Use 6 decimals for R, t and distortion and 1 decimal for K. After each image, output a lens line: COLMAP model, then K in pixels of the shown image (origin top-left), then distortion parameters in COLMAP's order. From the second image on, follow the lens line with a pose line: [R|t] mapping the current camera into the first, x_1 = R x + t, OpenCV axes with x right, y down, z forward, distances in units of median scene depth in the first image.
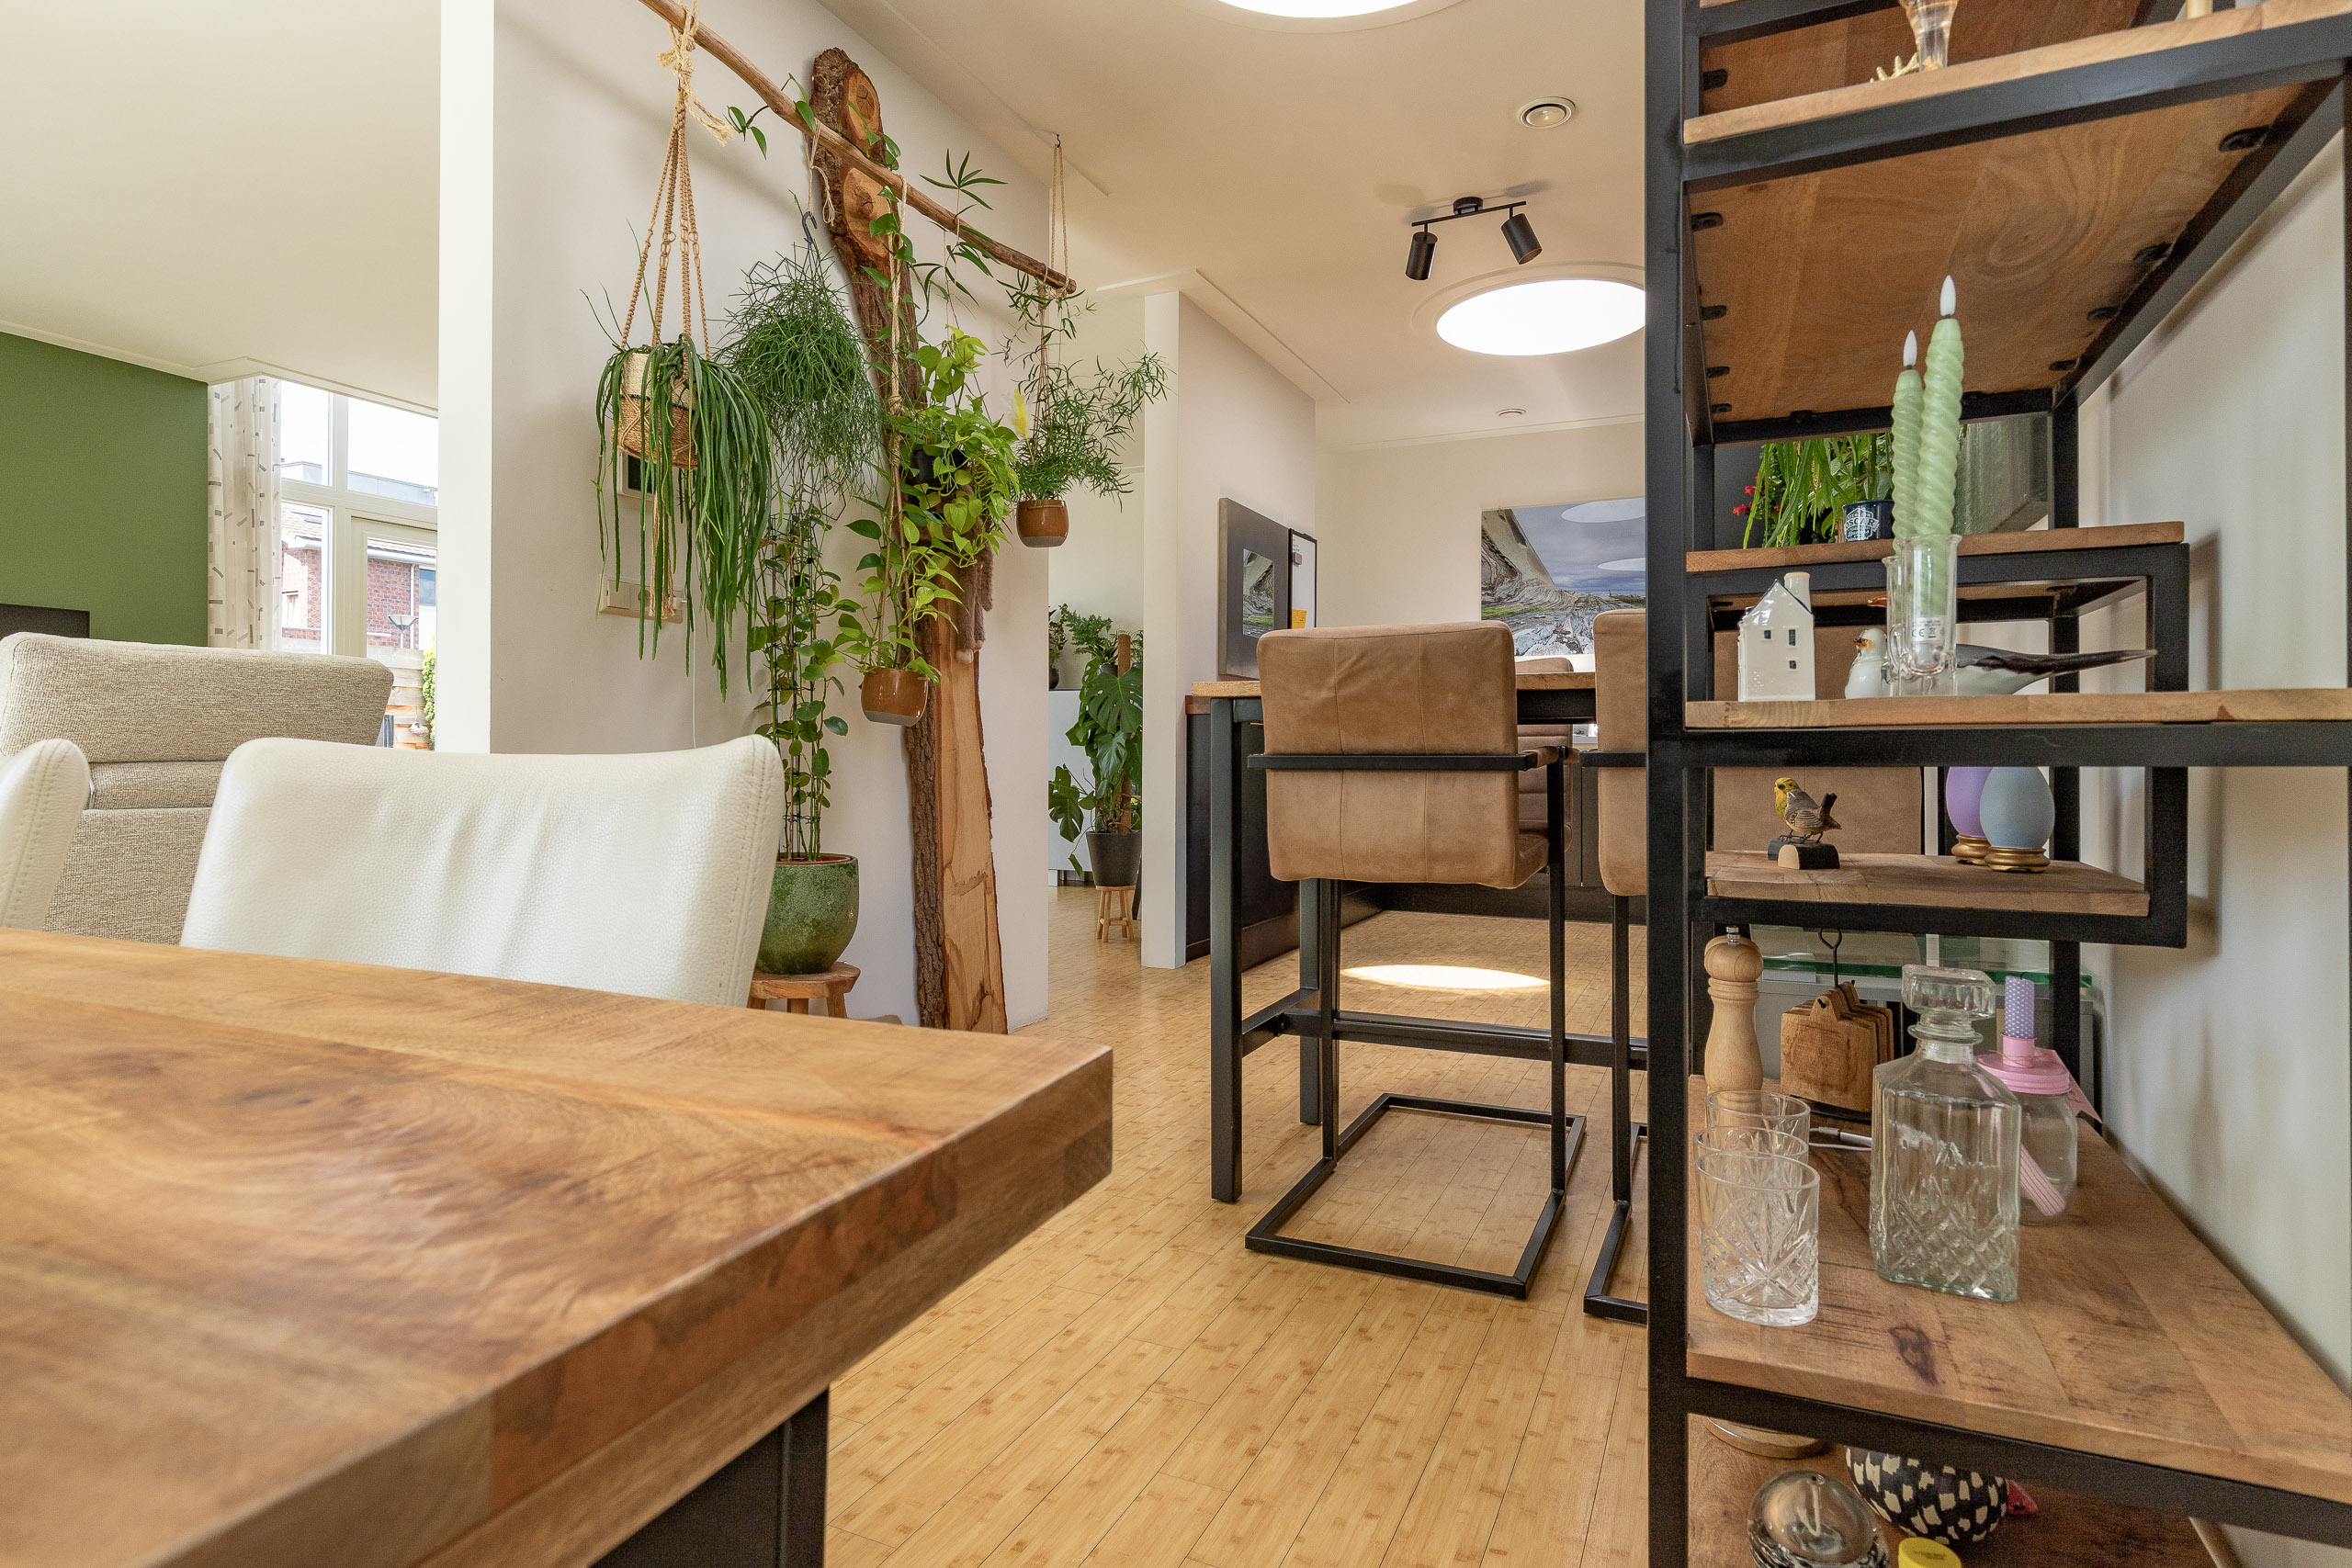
lens RADIAL K [[1241.0, 0, 1170.4], [0, 1241.0, 758.3], [0, 0, 1]] dist [0.003485, -0.001903]
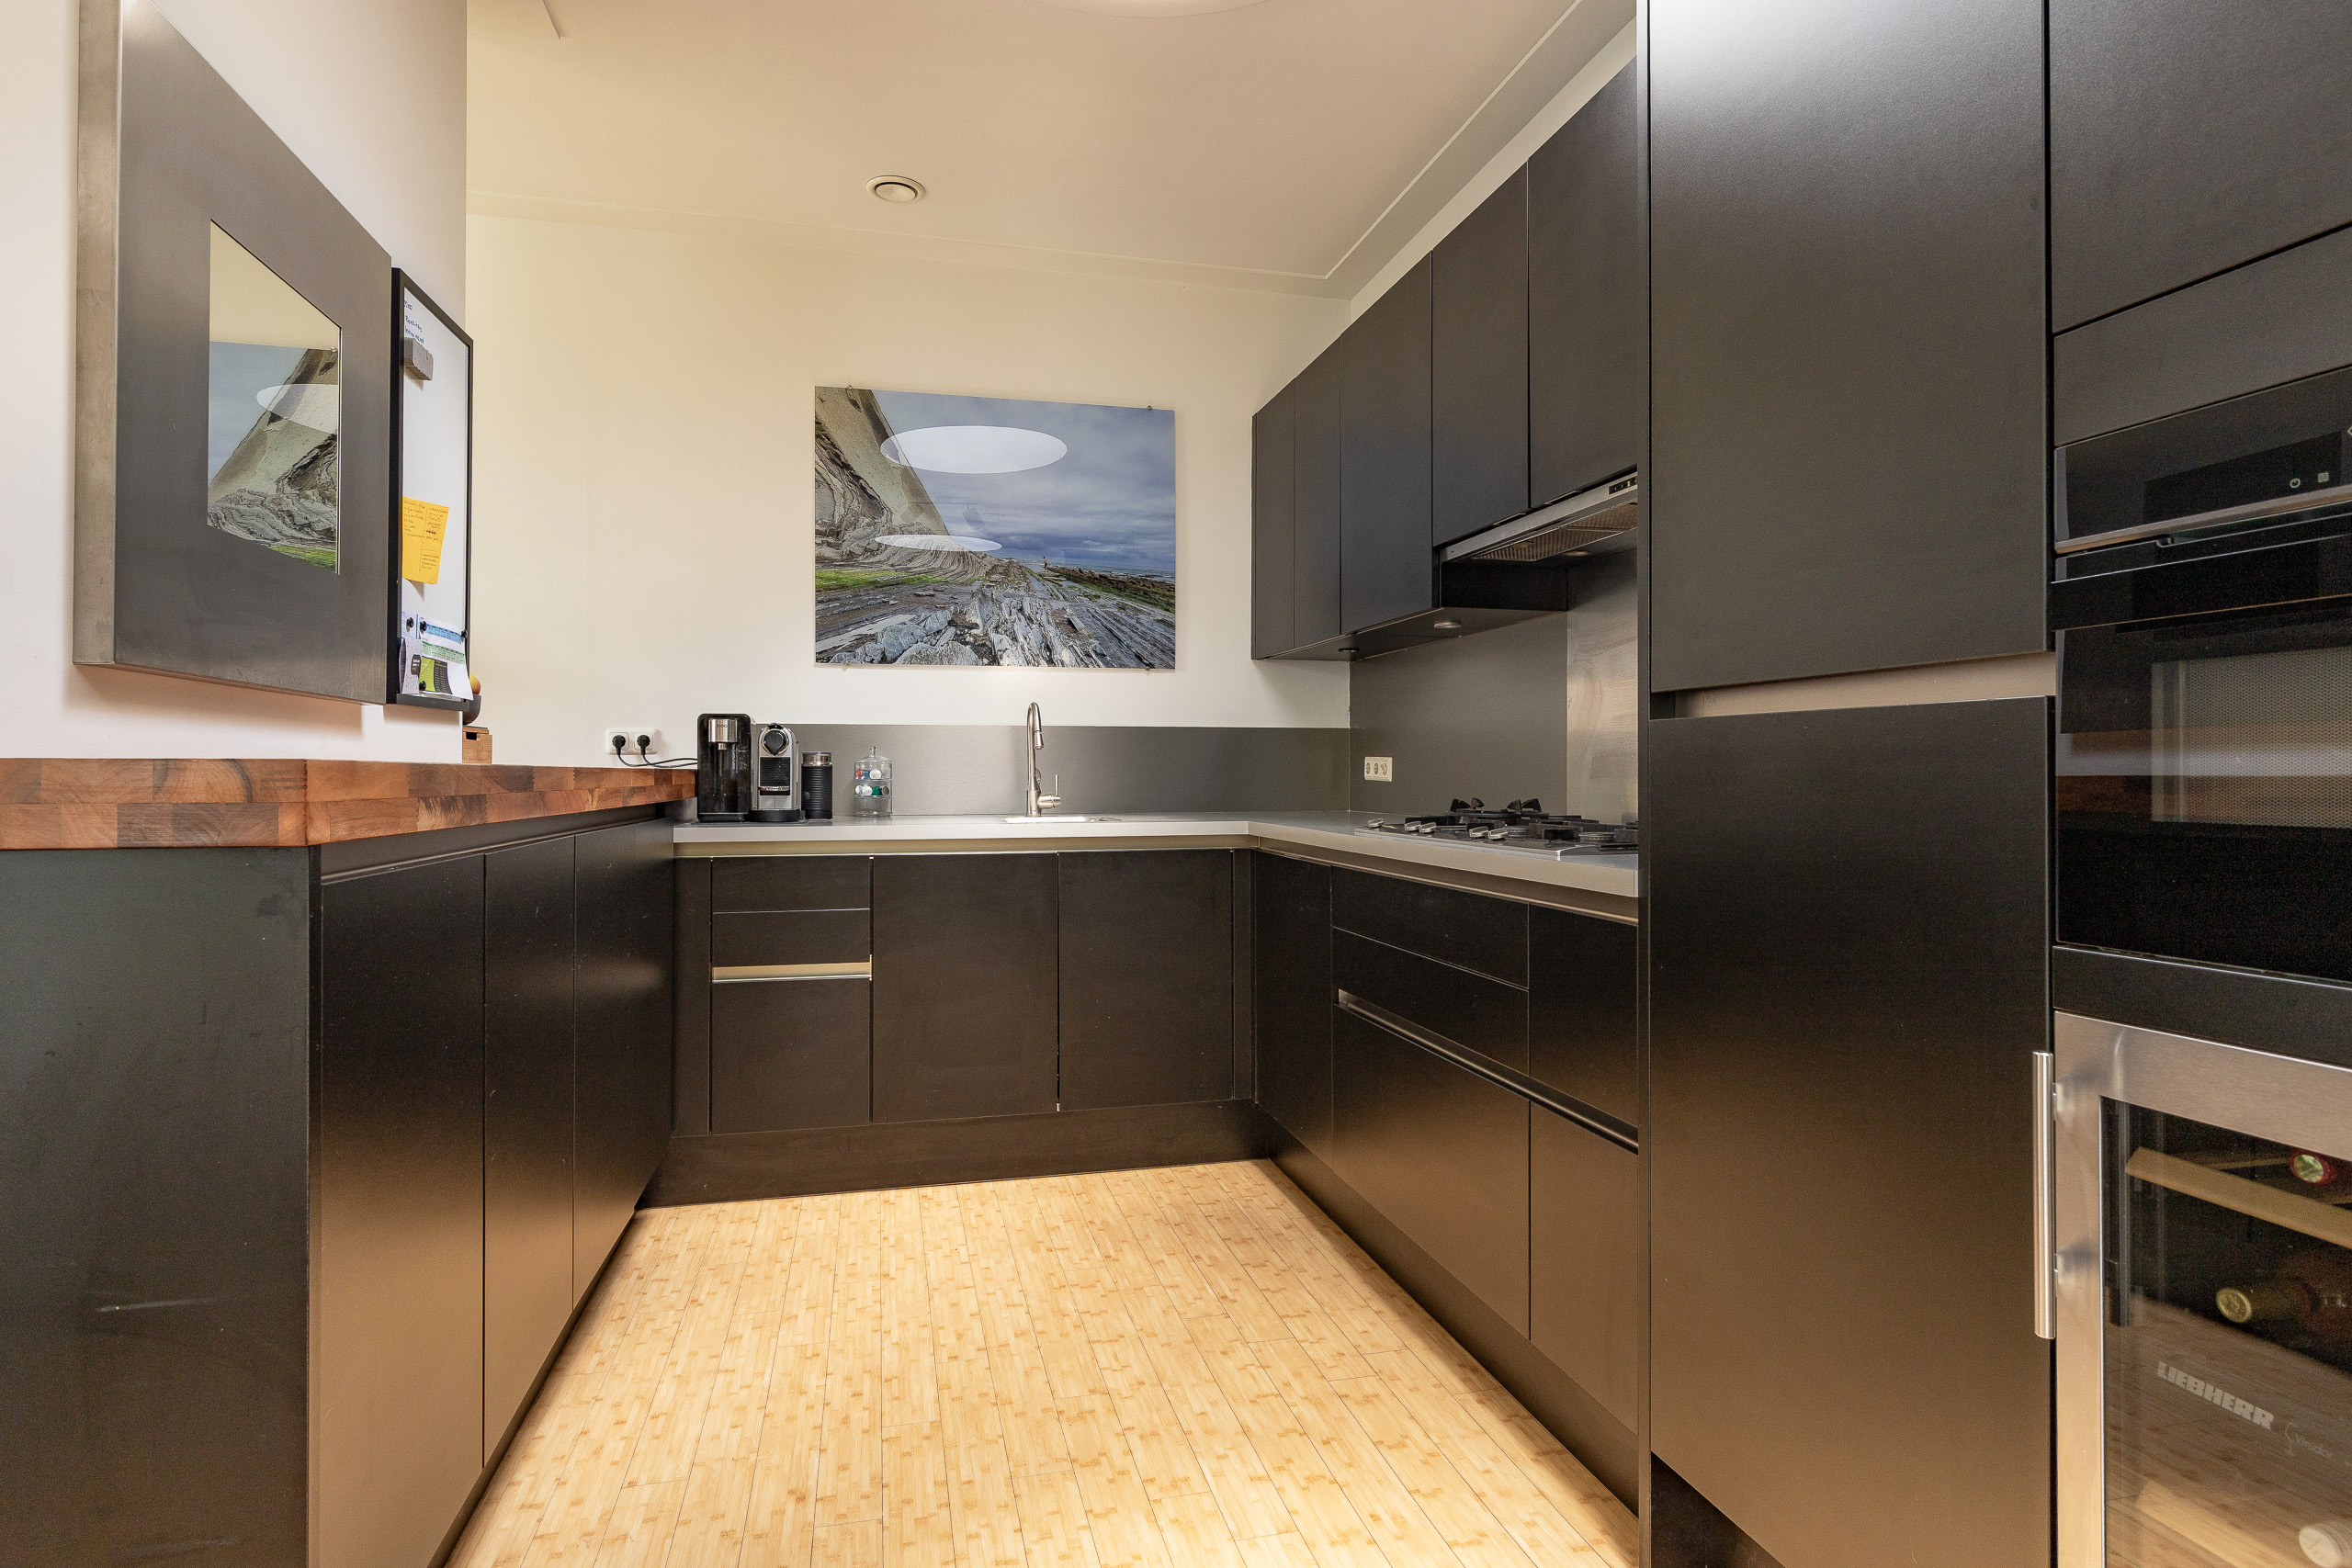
lens RADIAL K [[1241.0, 0, 1177.4], [0, 1241.0, 767.1], [0, 0, 1]] dist [0.003485, -0.001903]
pose [[0.779397, -0.000059, 0.626531, 0.040642], [0.006141, 0.999953, -0.007545, -0.032584], [-0.626501, 0.009728, 0.779360, 0.500128]]
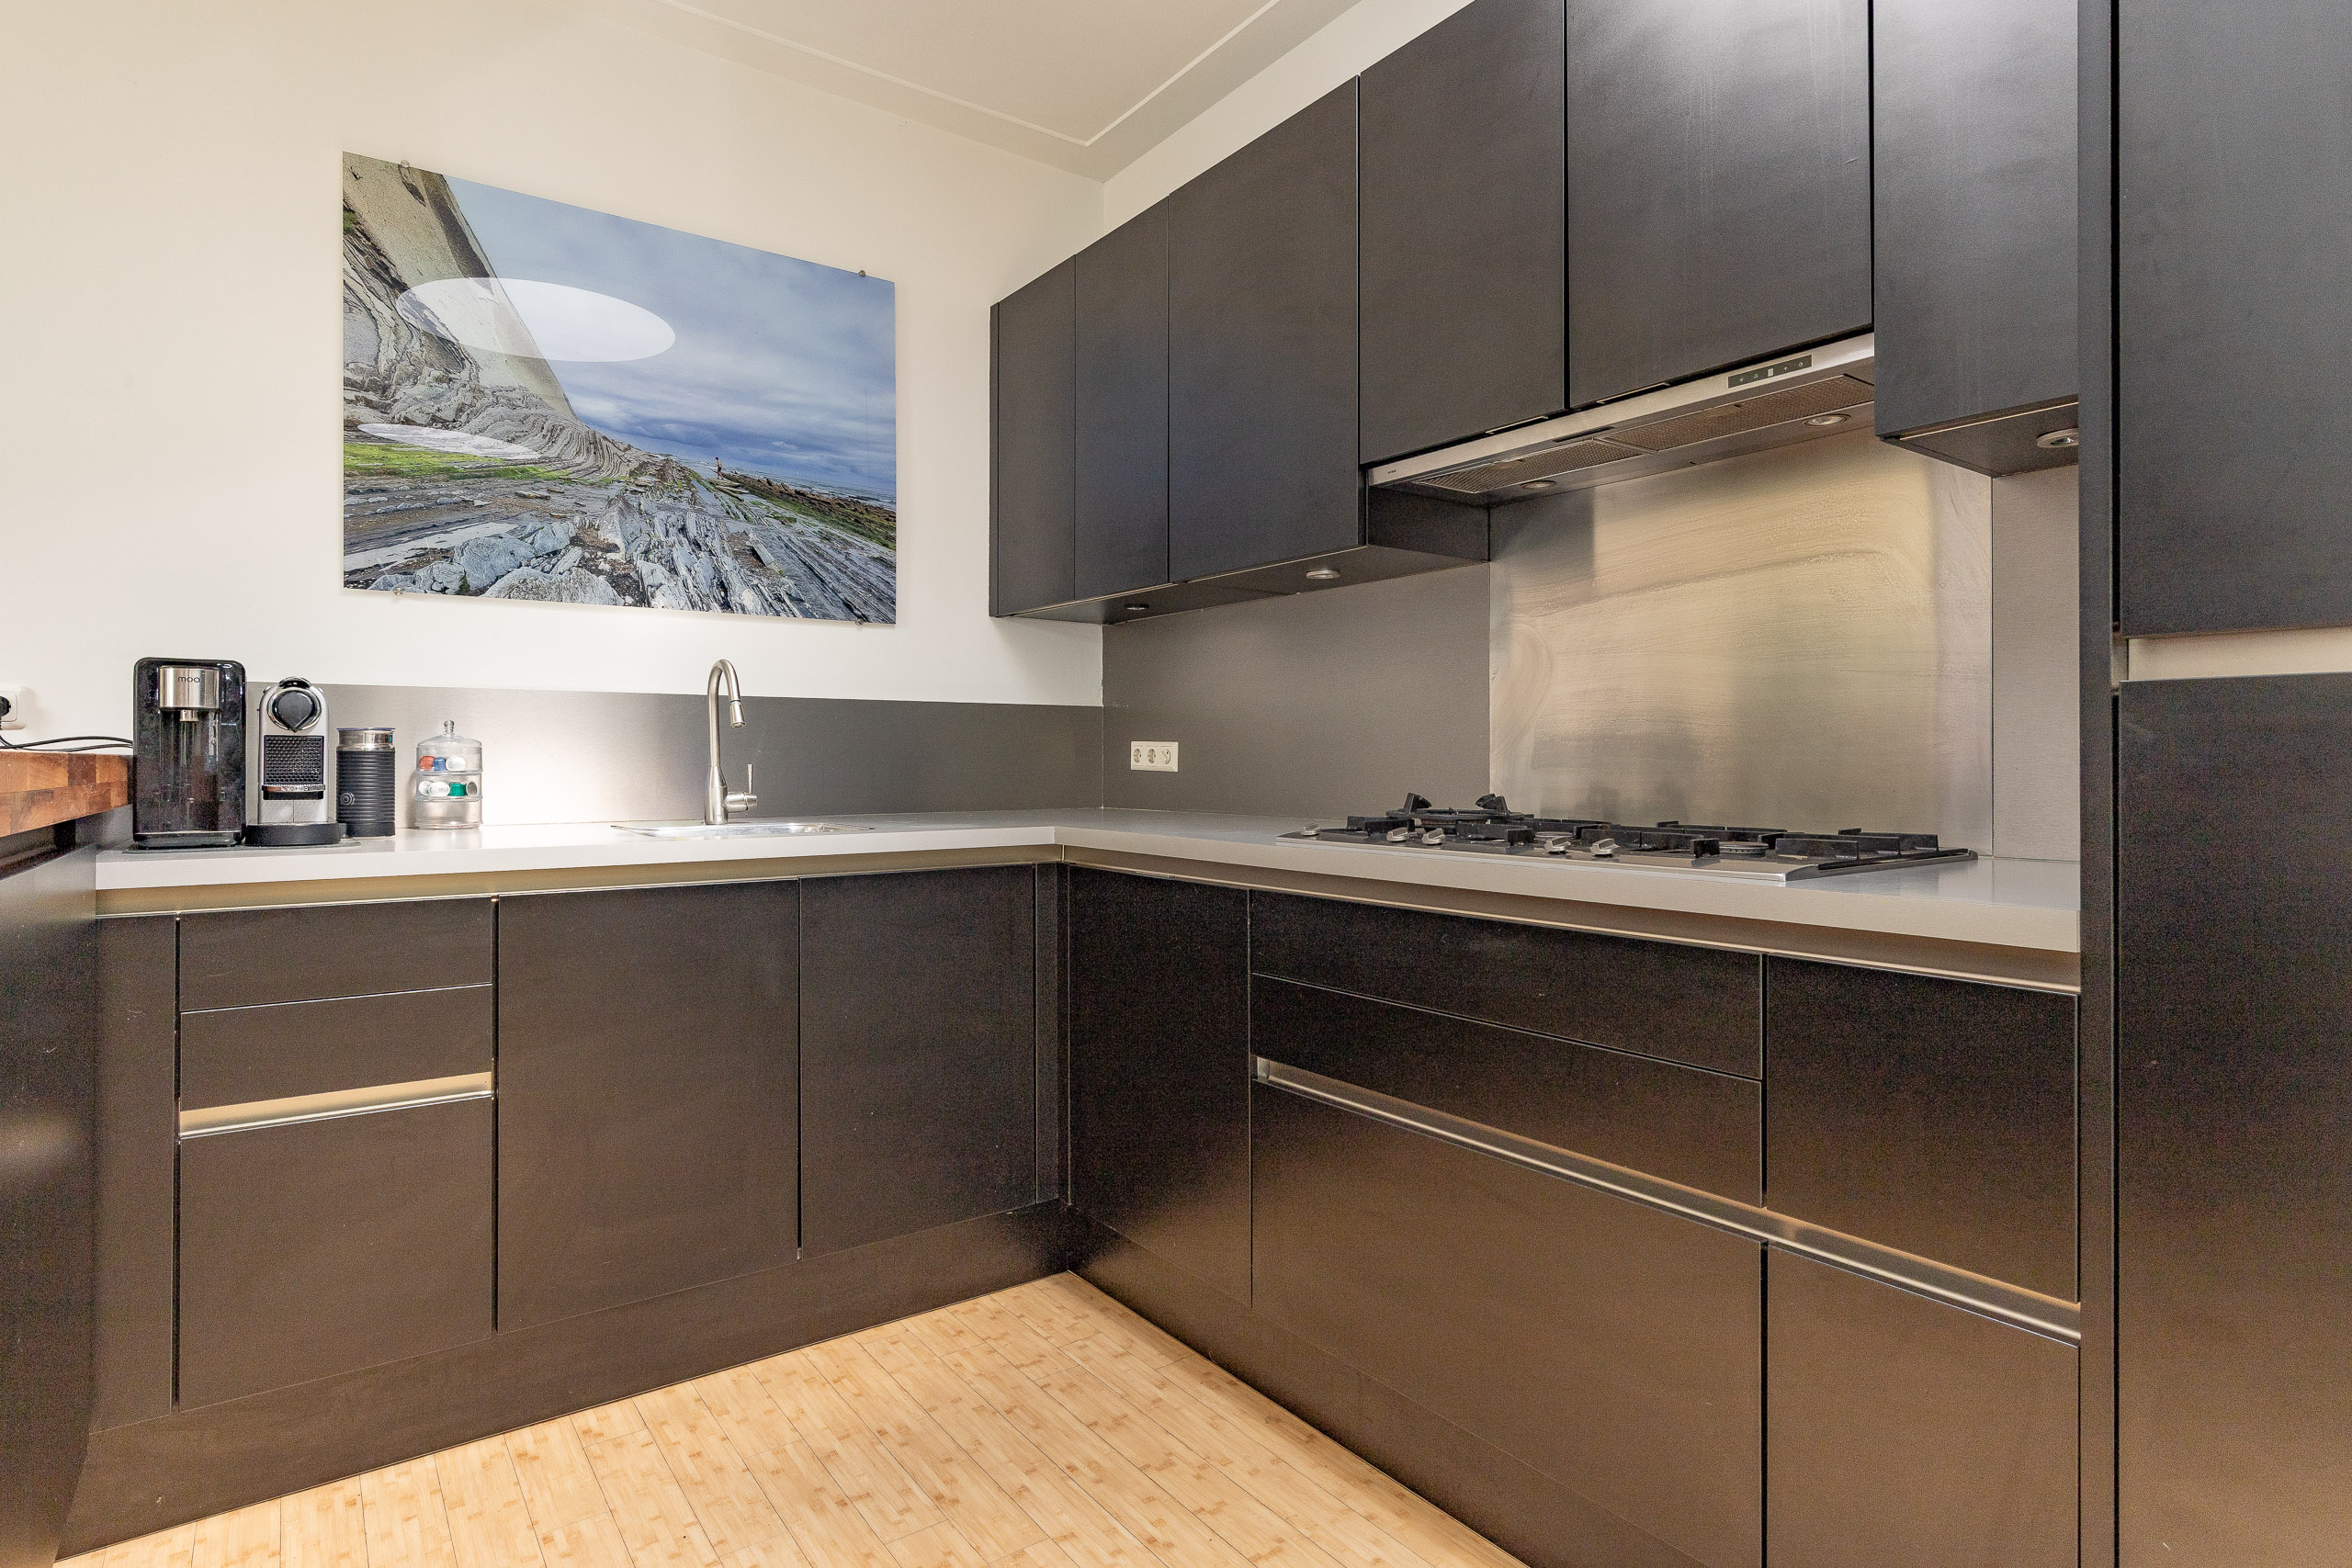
lens RADIAL K [[1241.0, 0, 1191.2], [0, 1241.0, 756.3], [0, 0, 1]] dist [0.003485, -0.001903]
pose [[0.480646, -0.000244, 0.876915, 0.067796], [0.007189, 0.999967, -0.003662, -0.033559], [-0.876885, 0.008064, 0.480632, 0.648046]]
